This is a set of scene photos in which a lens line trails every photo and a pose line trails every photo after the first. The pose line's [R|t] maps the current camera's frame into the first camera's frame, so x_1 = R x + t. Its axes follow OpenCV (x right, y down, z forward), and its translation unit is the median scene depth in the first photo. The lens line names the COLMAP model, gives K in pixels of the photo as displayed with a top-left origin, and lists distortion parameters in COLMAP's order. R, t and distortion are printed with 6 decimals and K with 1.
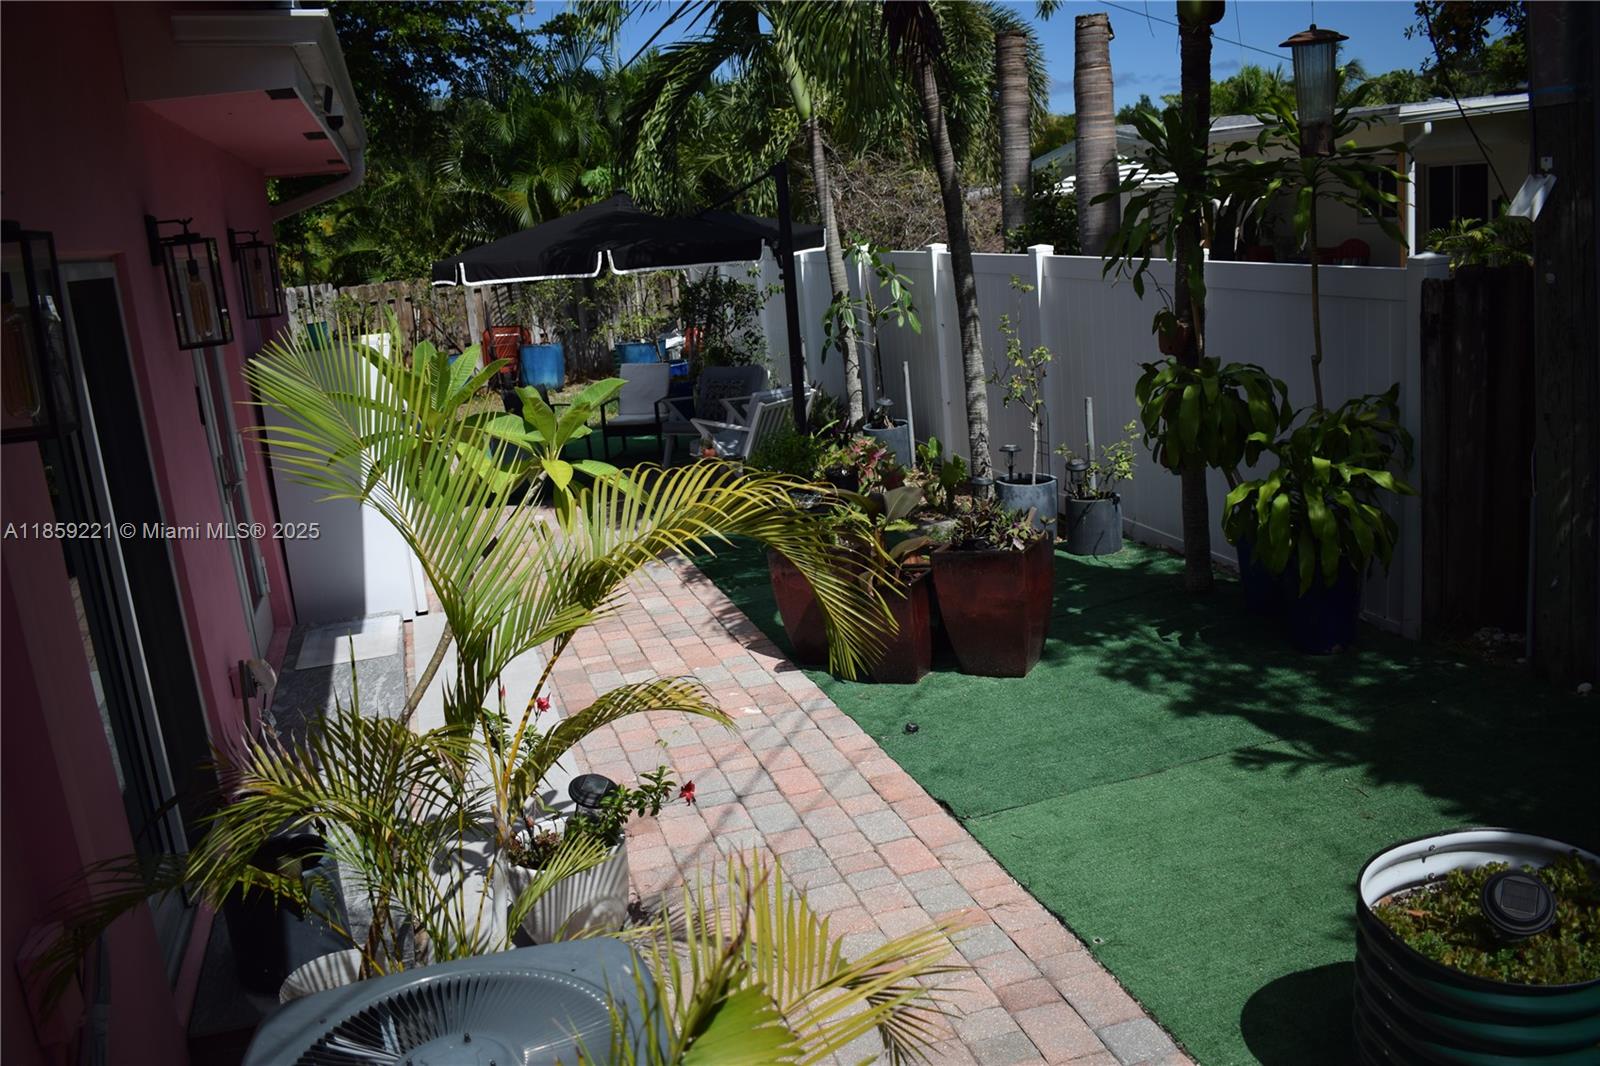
lens RADIAL K [[1302.7, 0, 794.7], [0, 1302.7, 518.8], [0, 0, 1]] dist [-0.090634, 0.011663]
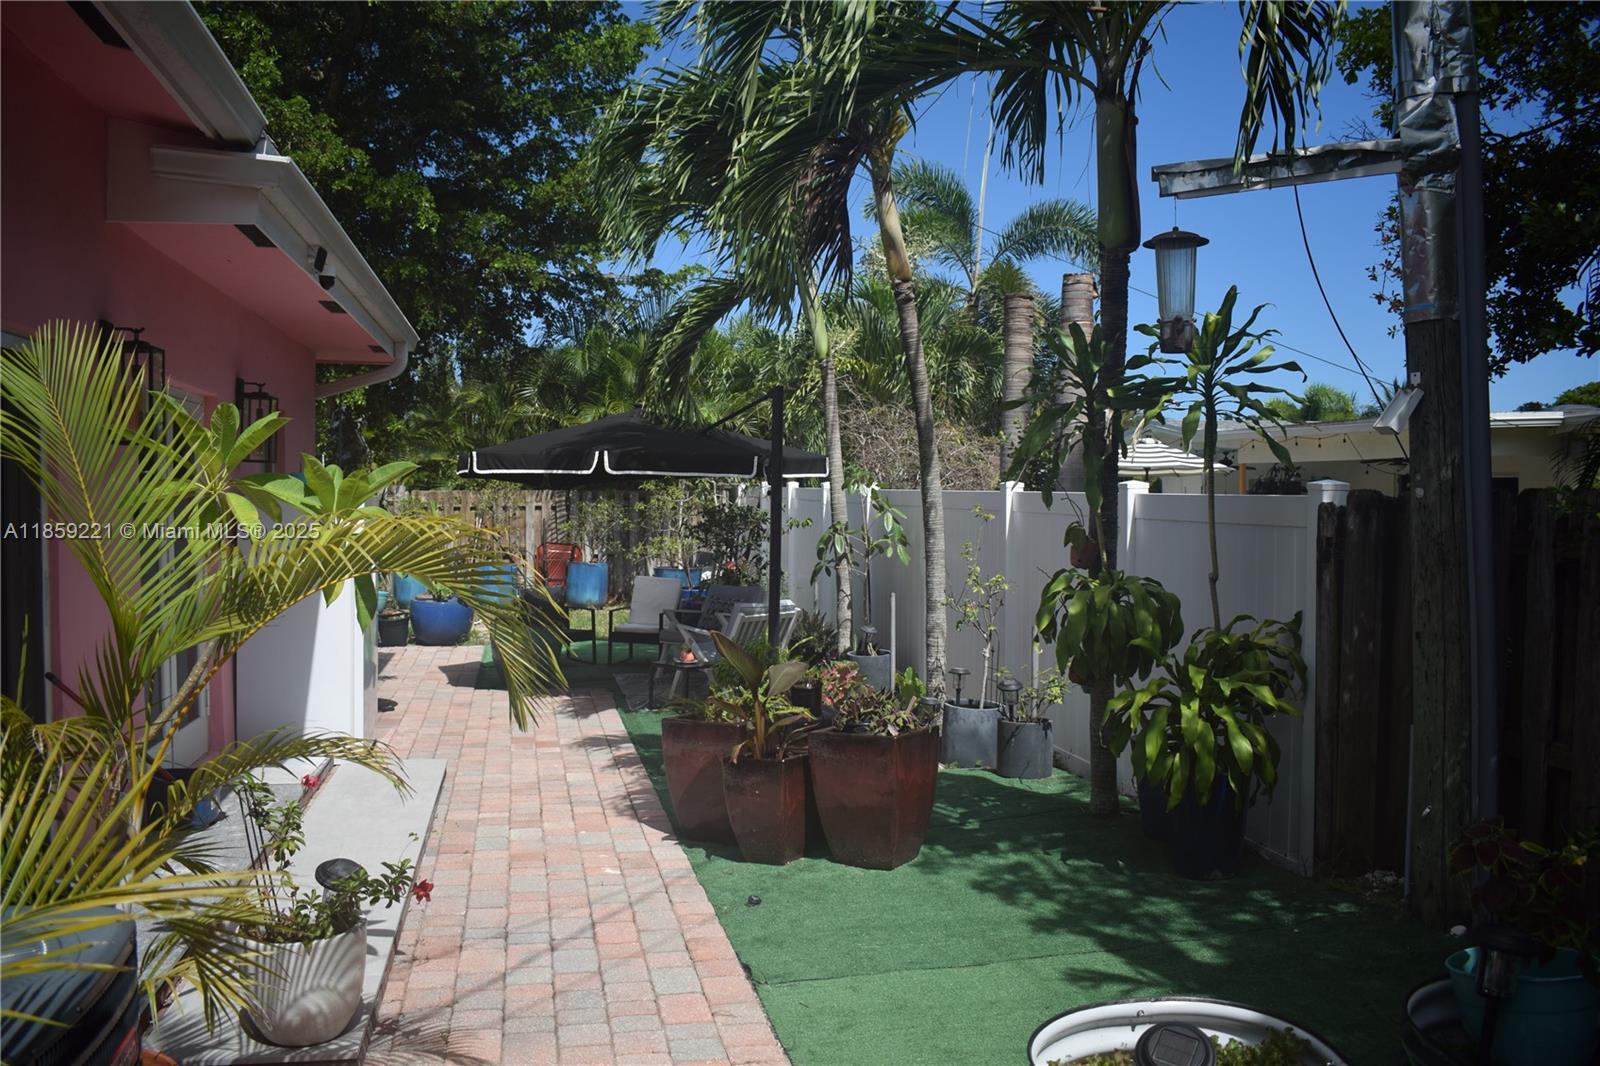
lens RADIAL K [[1253.4, 0, 792.1], [0, 1253.4, 531.0], [0, 0, 1]] dist [-0.092188, 0.013489]
pose [[0.992251, 0.098624, -0.075571, 0.110573], [-0.111606, 0.974780, -0.193256, 0.046416], [0.054605, 0.200193, 0.978234, 0.023058]]
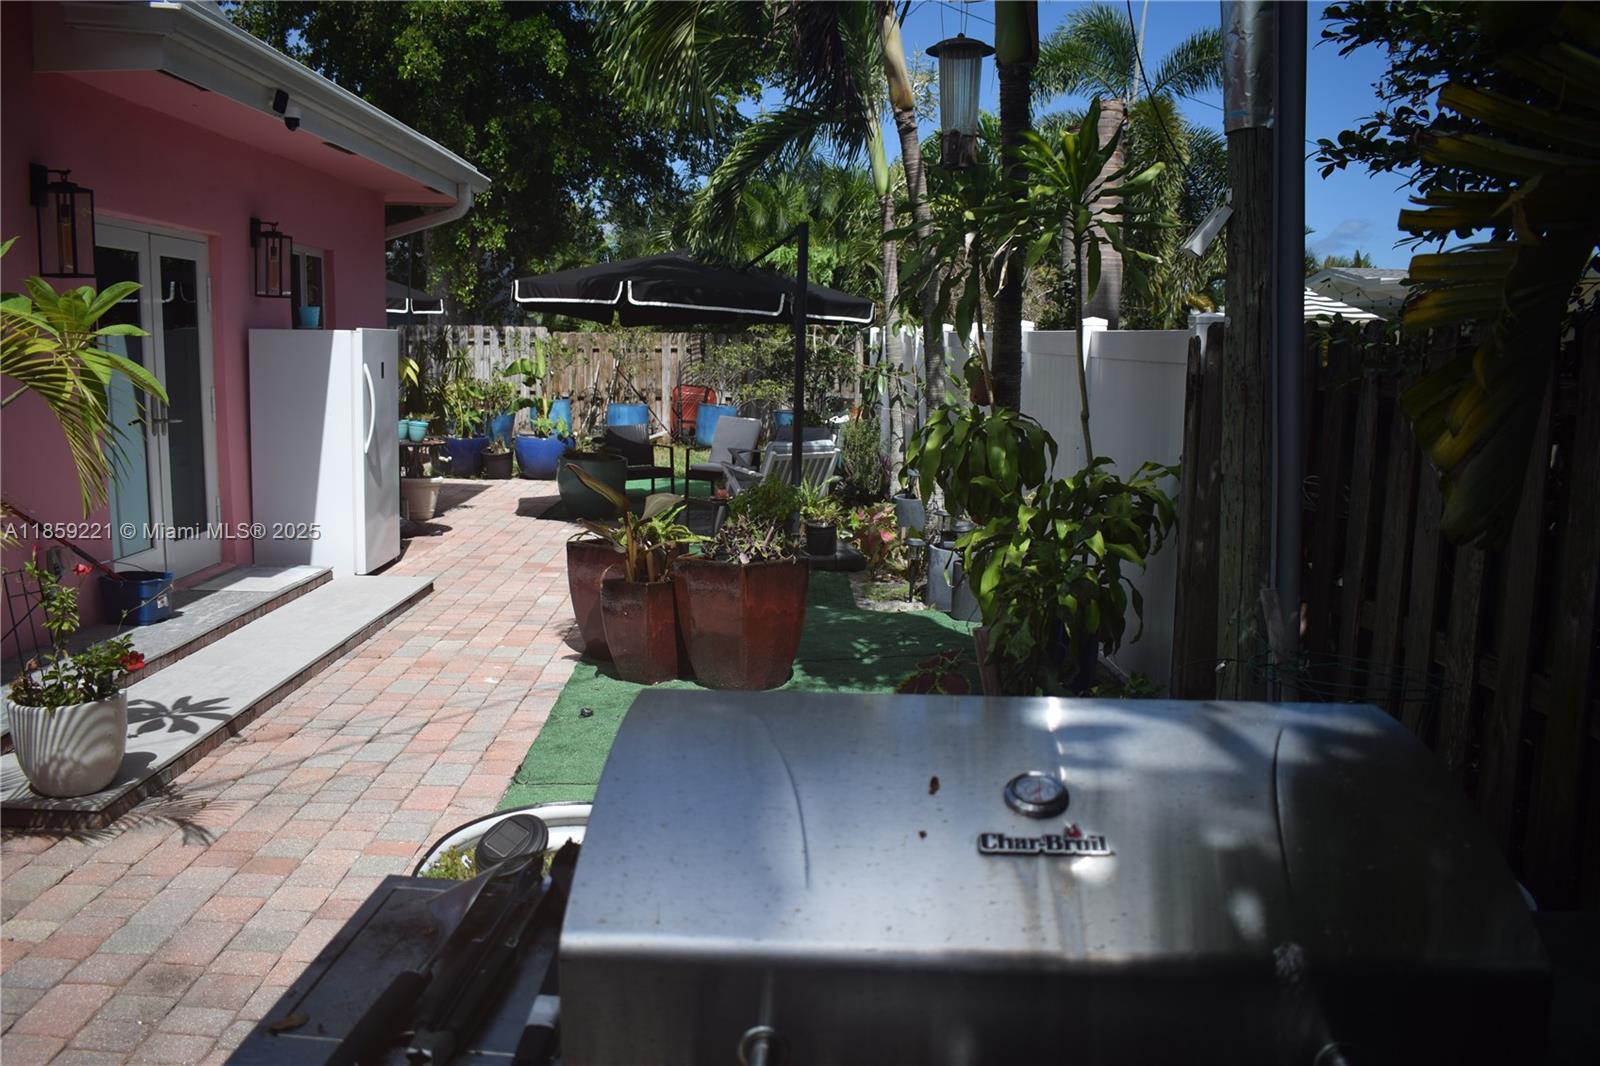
lens RADIAL K [[1253.4, 0, 792.1], [0, 1253.4, 531.0], [0, 0, 1]] dist [-0.092188, 0.013489]
pose [[0.961252, 0.142942, -0.235718, 0.312644], [-0.159411, 0.985828, -0.052257, 0.031056], [0.224907, 0.087808, 0.970416, 0.049029]]
